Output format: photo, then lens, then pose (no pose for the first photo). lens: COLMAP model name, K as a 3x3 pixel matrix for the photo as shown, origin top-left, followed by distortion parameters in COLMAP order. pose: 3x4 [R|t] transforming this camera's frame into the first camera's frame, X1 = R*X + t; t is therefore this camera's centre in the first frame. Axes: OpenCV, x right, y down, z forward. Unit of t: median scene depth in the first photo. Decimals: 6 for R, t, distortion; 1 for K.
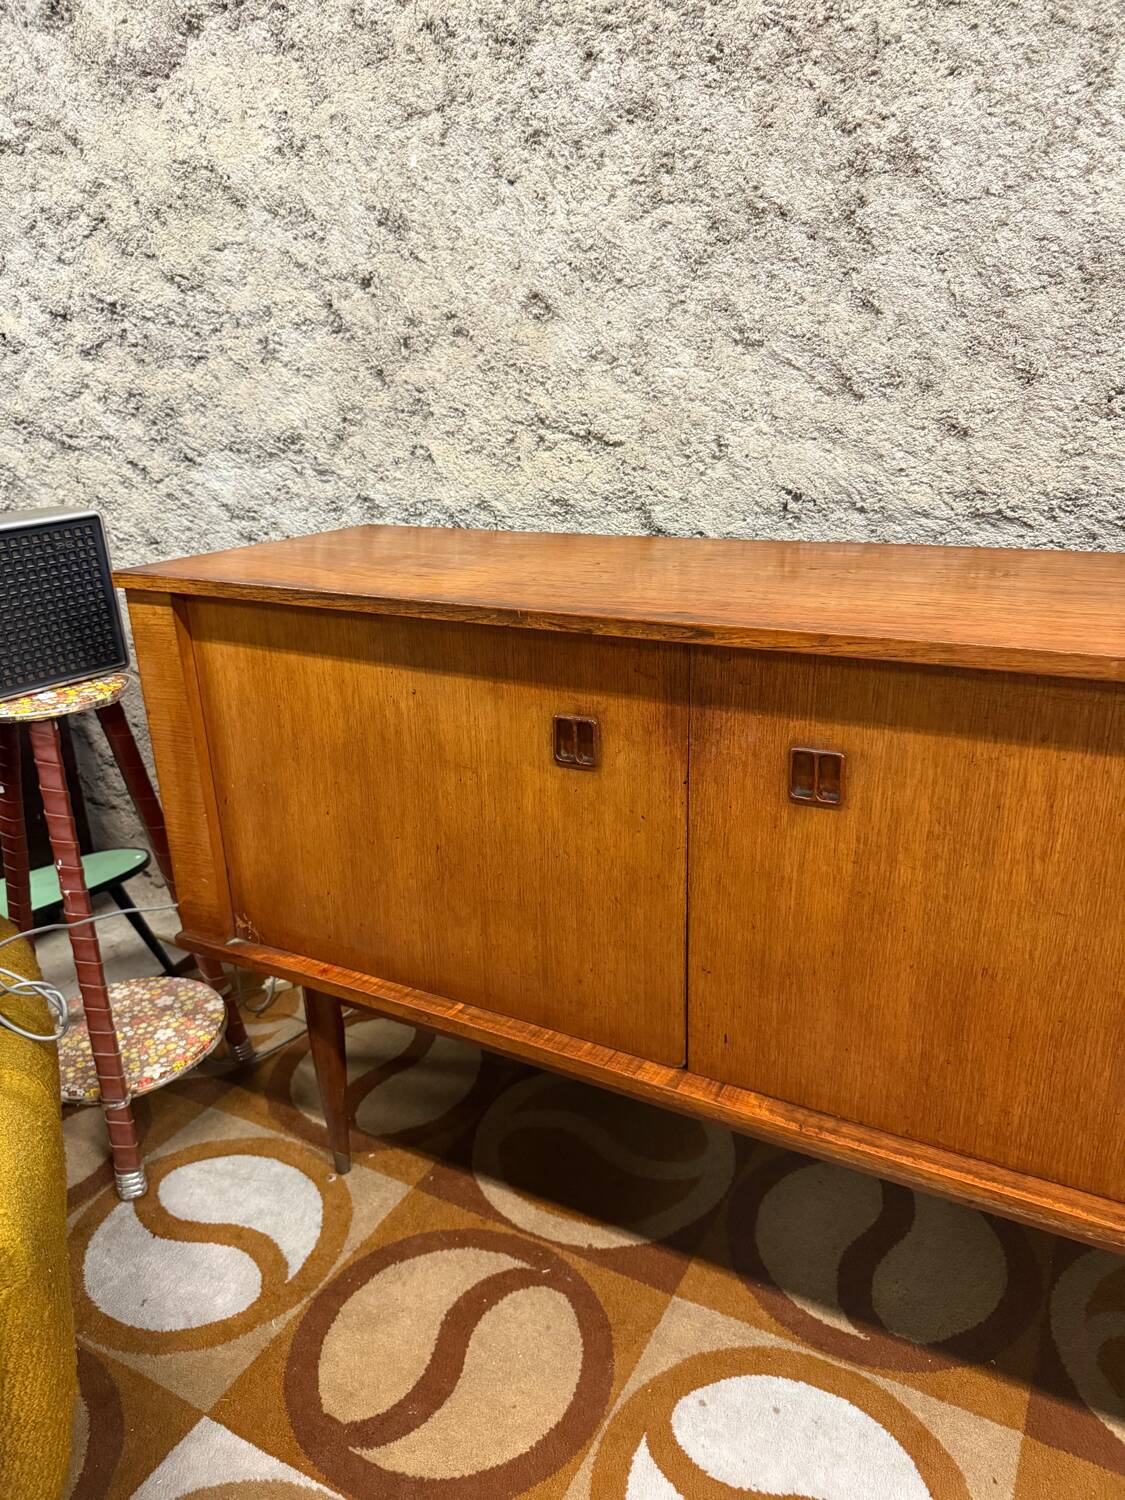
lens RADIAL K [[1078.0, 0, 549.7], [0, 1078.0, 751.1], [0, 0, 1]] dist [0.033988, -0.046097]
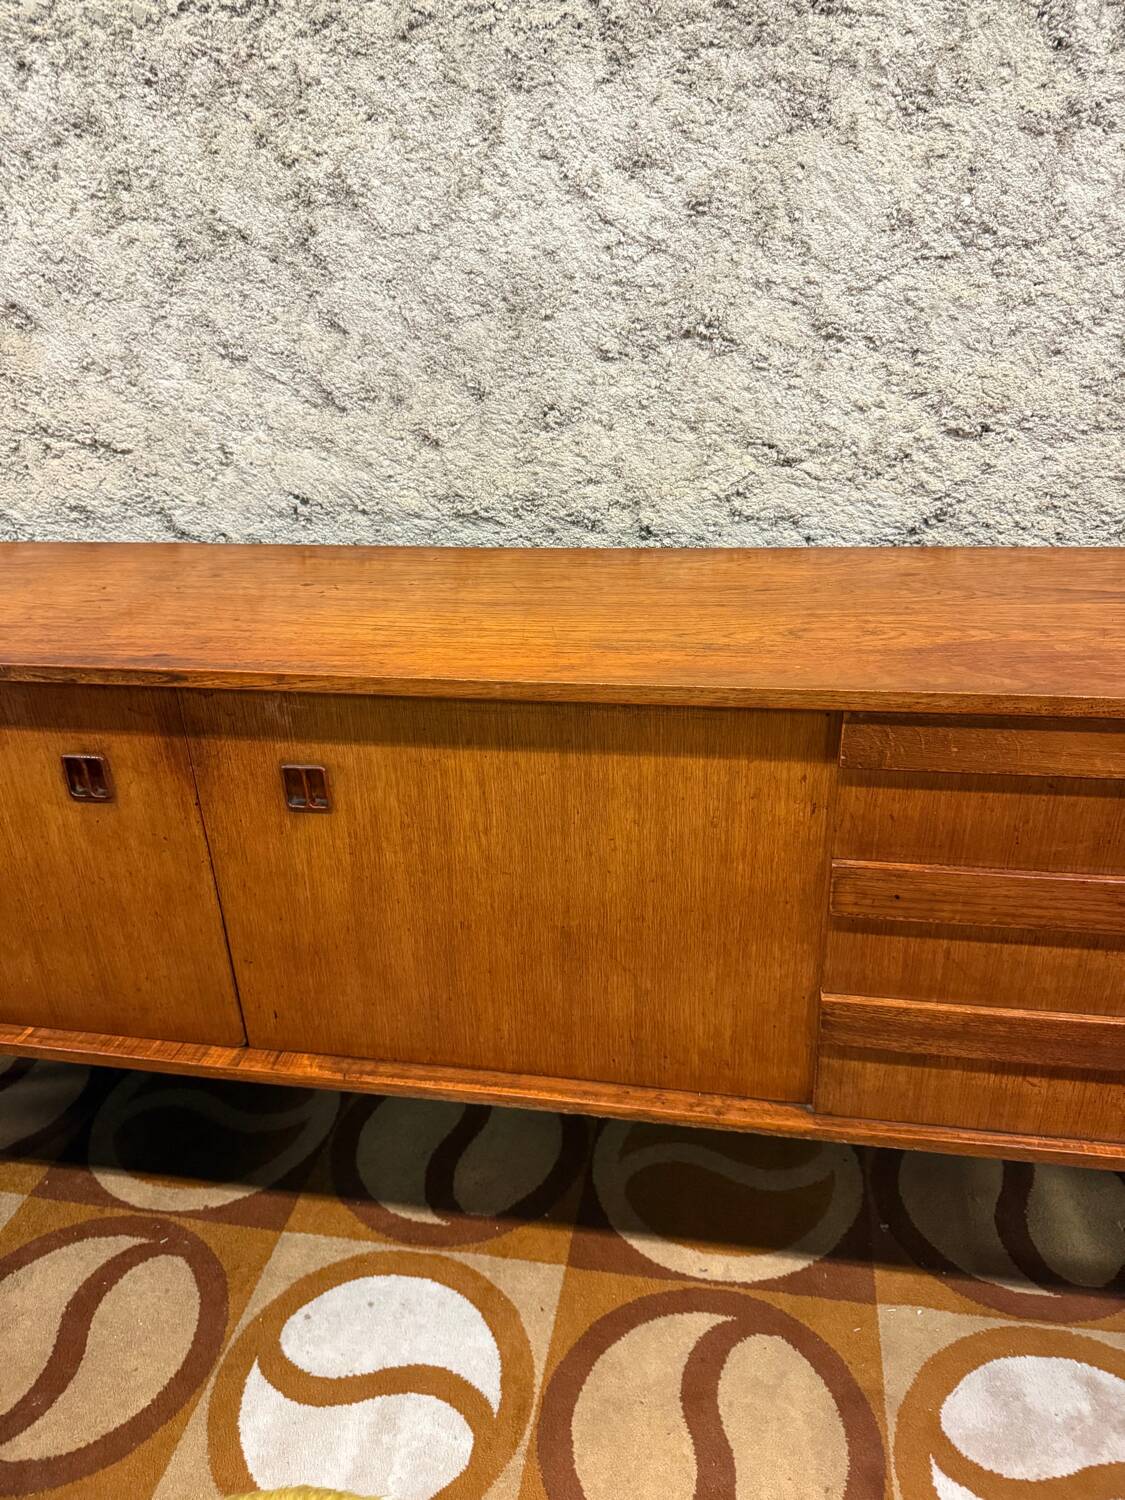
lens RADIAL K [[1076.8, 0, 559.5], [0, 1076.8, 754.9], [0, 0, 1]] dist [-0.004151, -0.000029]
pose [[0.944800, -0.140653, 0.295922, 0.123352], [0.113666, 0.987784, 0.106593, -0.074189], [-0.307300, -0.067072, 0.949246, -0.117740]]
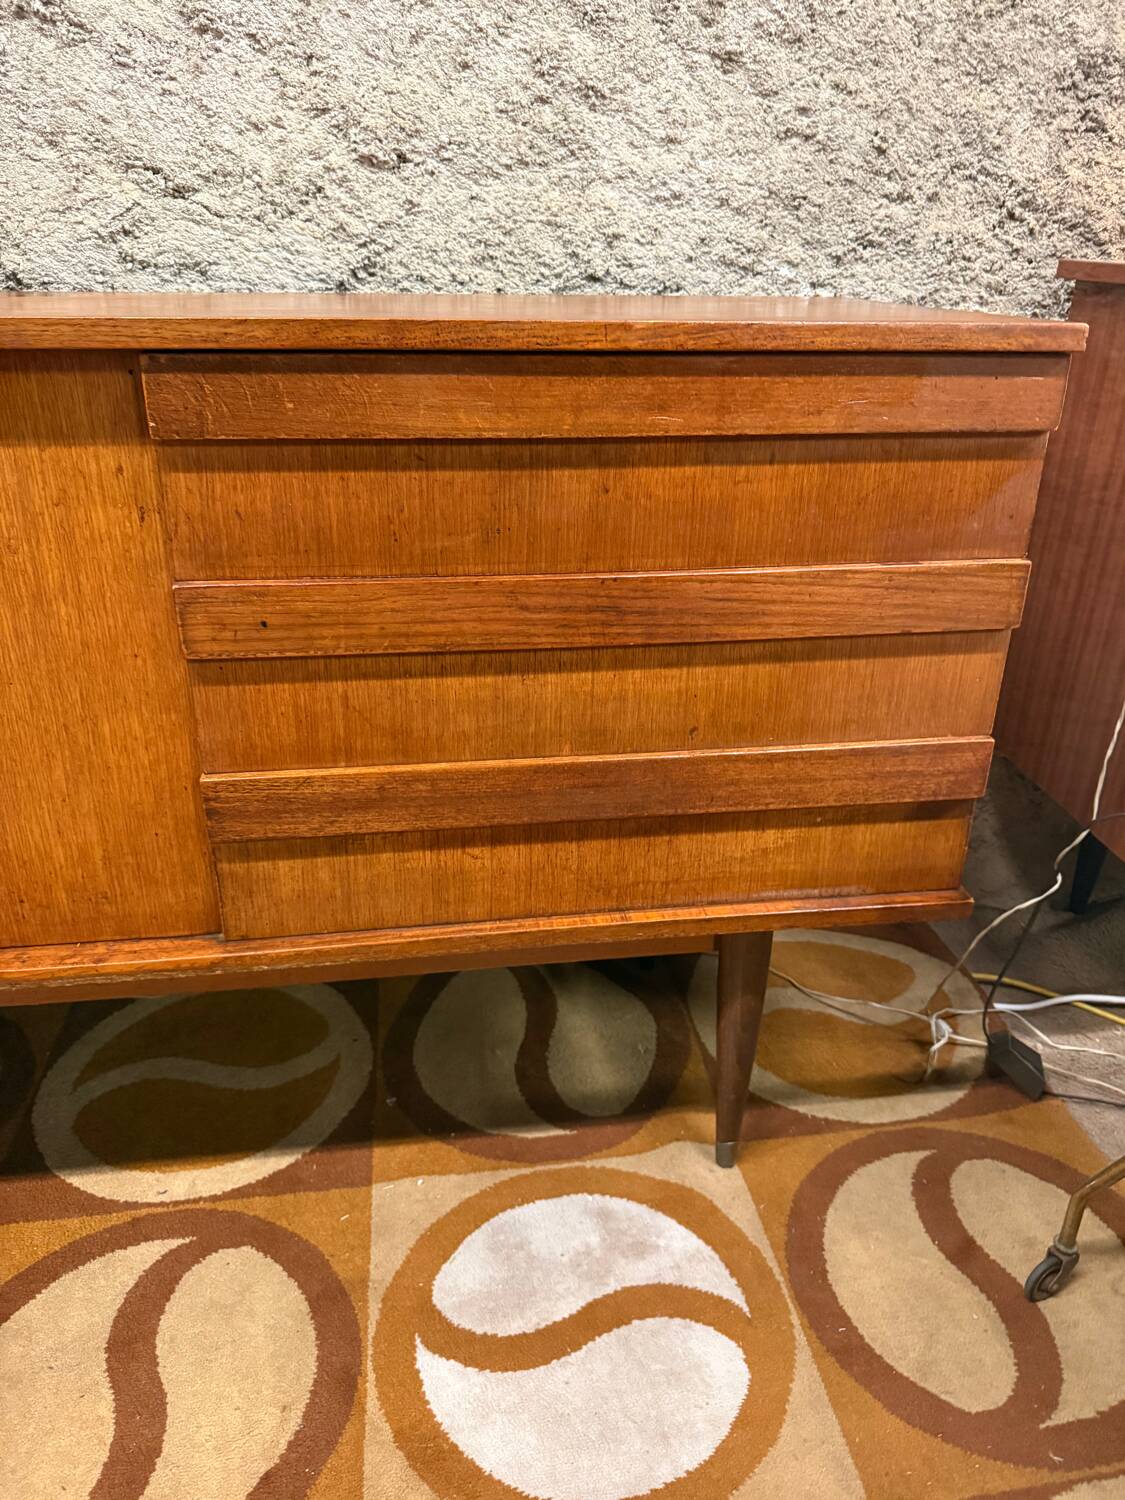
lens RADIAL K [[1081.5, 0, 569.9], [0, 1081.5, 744.1], [0, 0, 1]] dist [-0.004758, -0.000982]
pose [[0.786768, -0.210074, 0.580401, 0.329134], [0.162212, 0.977621, 0.133959, 0.144511], [-0.595553, -0.011247, 0.803237, -0.063781]]
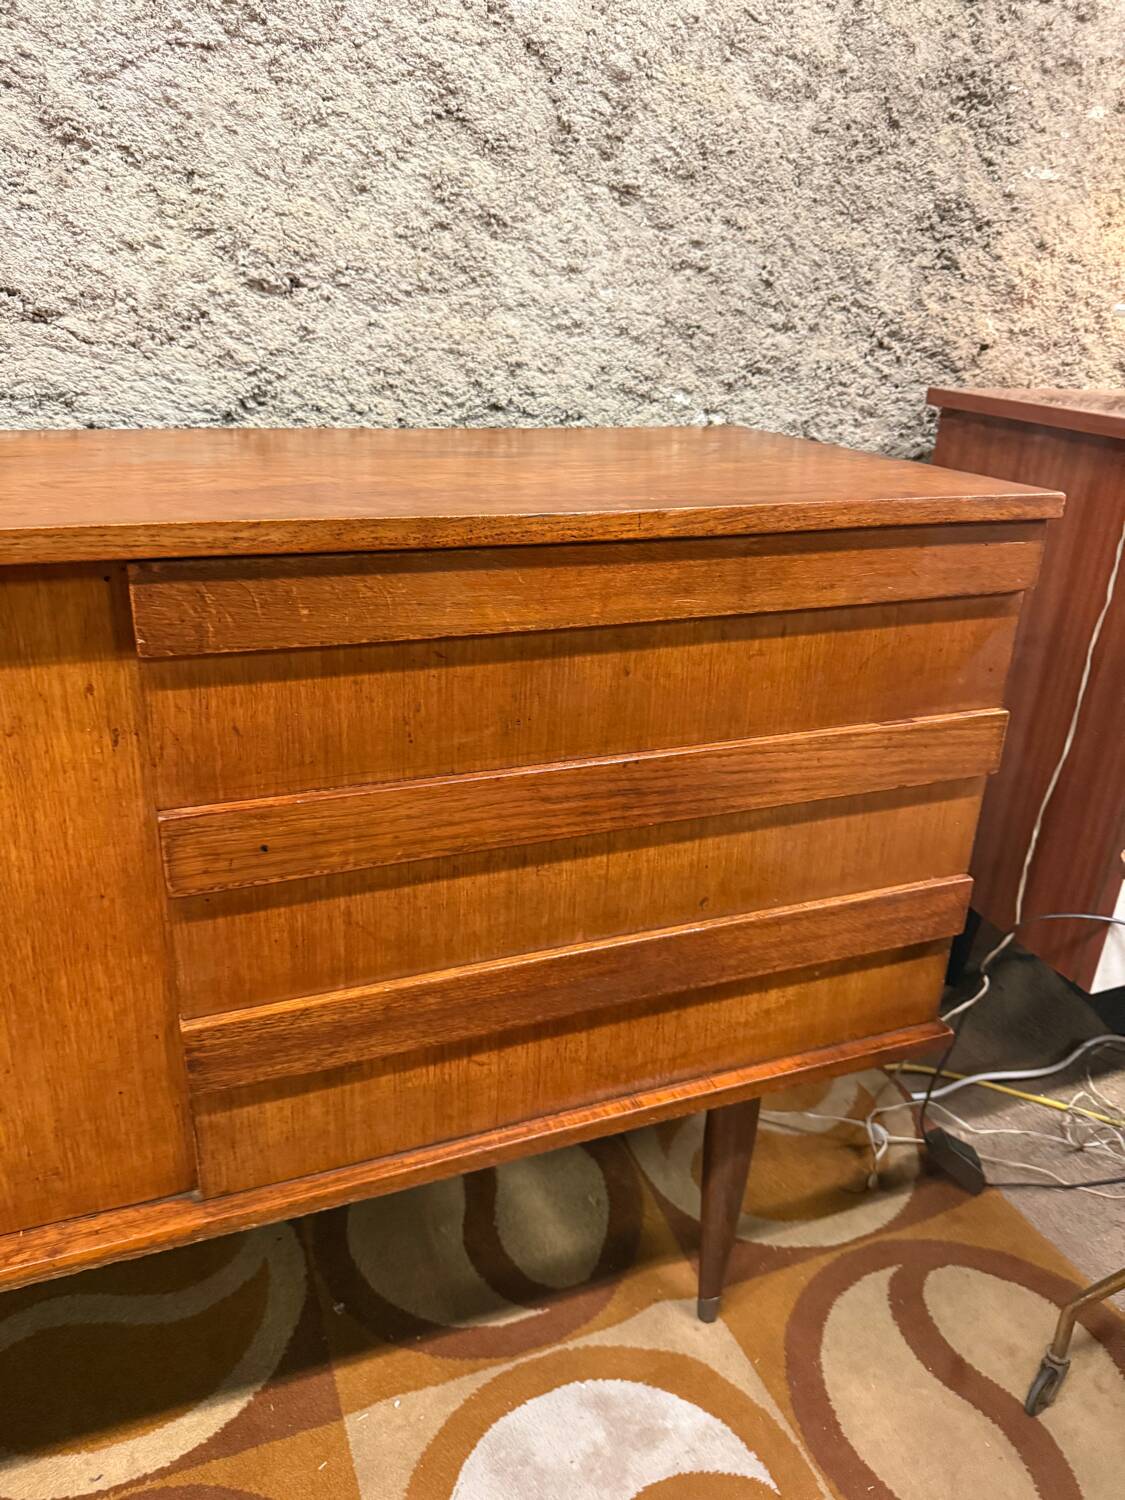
lens RADIAL K [[1081.4, 0, 560.0], [0, 1081.4, 750.3], [0, 0, 1]] dist [-0.003242, -0.005655]
pose [[0.625185, -0.239065, 0.742962, 0.271370], [0.202854, 0.968990, 0.141098, 0.041657], [-0.753654, 0.062501, 0.654293, 0.068379]]
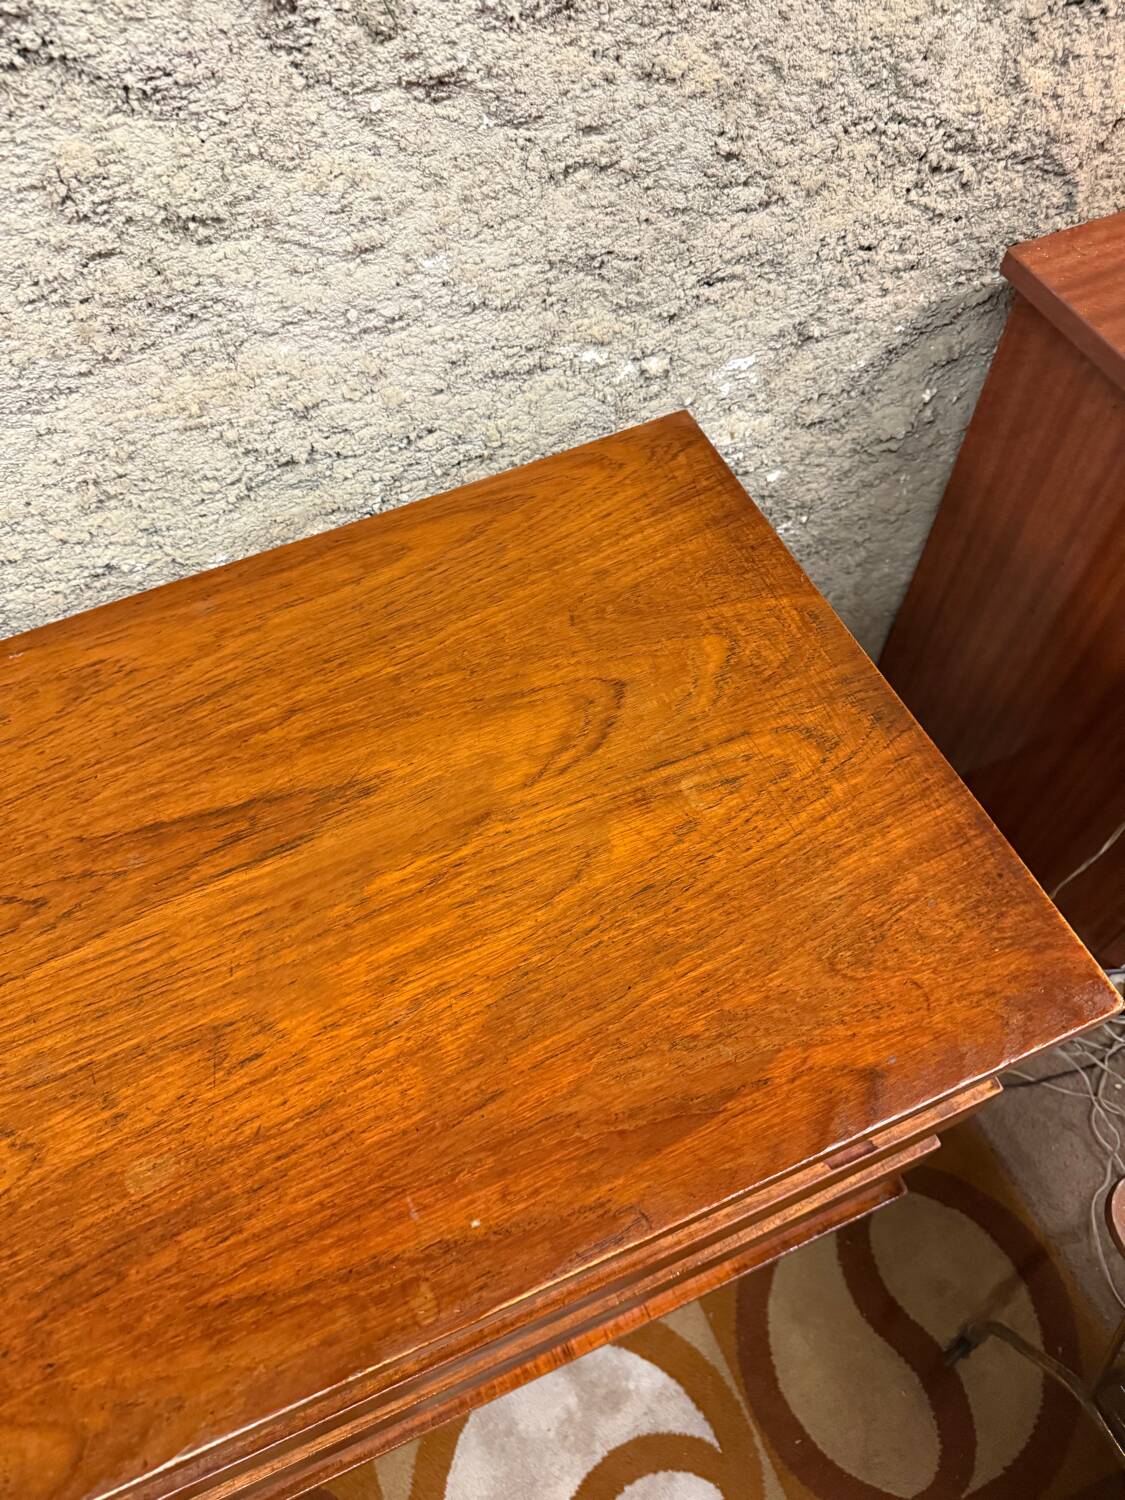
lens RADIAL K [[1078.0, 0, 572.6], [0, 1078.0, 755.1], [0, 0, 1]] dist [-0.005897, -0.003660]
pose [[0.604640, -0.669712, 0.431156, 0.710656], [0.285158, 0.687446, 0.667909, -0.344152], [-0.743704, -0.280897, 0.606632, 0.181762]]
